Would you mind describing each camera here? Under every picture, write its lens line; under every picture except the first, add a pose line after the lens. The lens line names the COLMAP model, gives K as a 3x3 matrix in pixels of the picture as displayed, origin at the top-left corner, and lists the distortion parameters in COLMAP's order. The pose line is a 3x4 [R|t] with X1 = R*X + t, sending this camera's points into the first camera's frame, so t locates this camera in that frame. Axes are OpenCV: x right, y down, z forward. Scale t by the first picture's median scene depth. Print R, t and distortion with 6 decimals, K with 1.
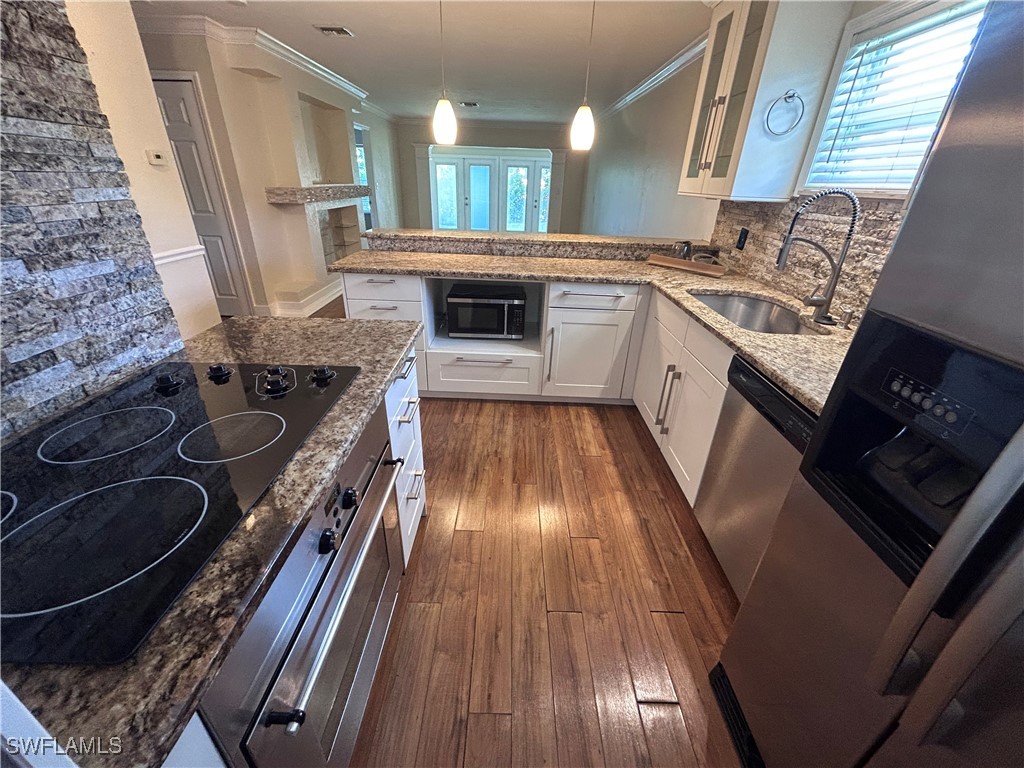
lens RADIAL K [[411.1, 0, 512.0], [0, 411.1, 384.0], [0, 0, 1]] dist [-0.002244, -0.000107]
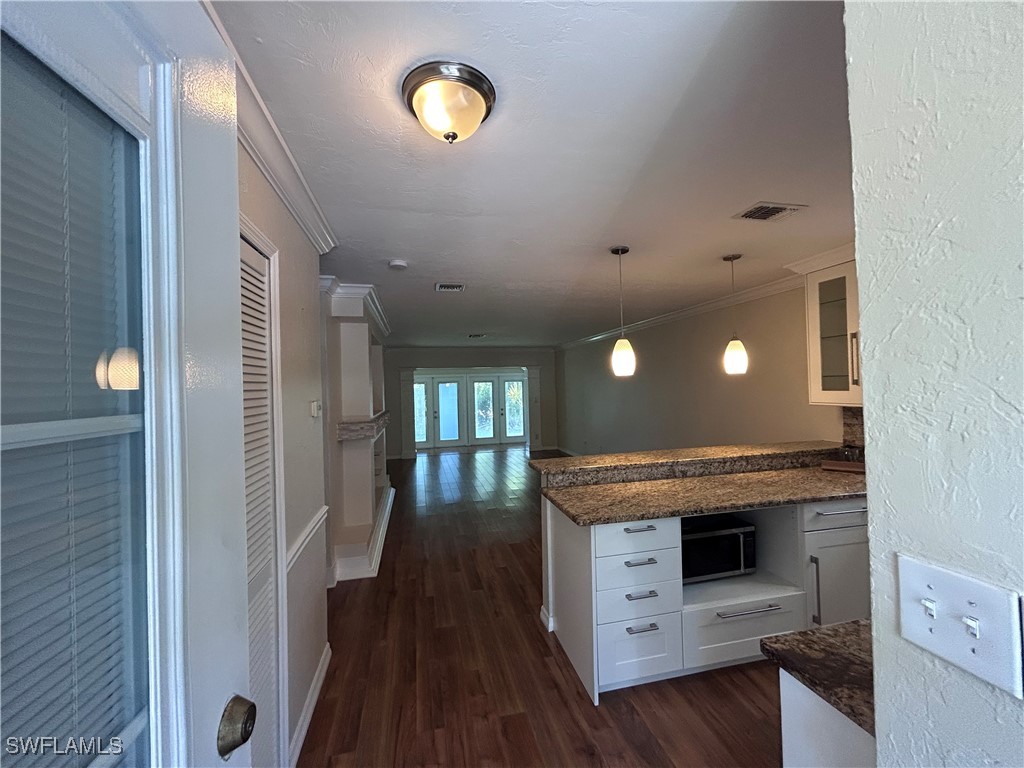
lens RADIAL K [[411.1, 0, 512.0], [0, 411.1, 384.0], [0, 0, 1]] dist [-0.002244, -0.000107]
pose [[0.971153, -0.057842, 0.231337, -0.617037], [0.155729, 0.888527, -0.431588, -0.159326], [-0.180585, 0.455163, 0.871903, 0.157759]]
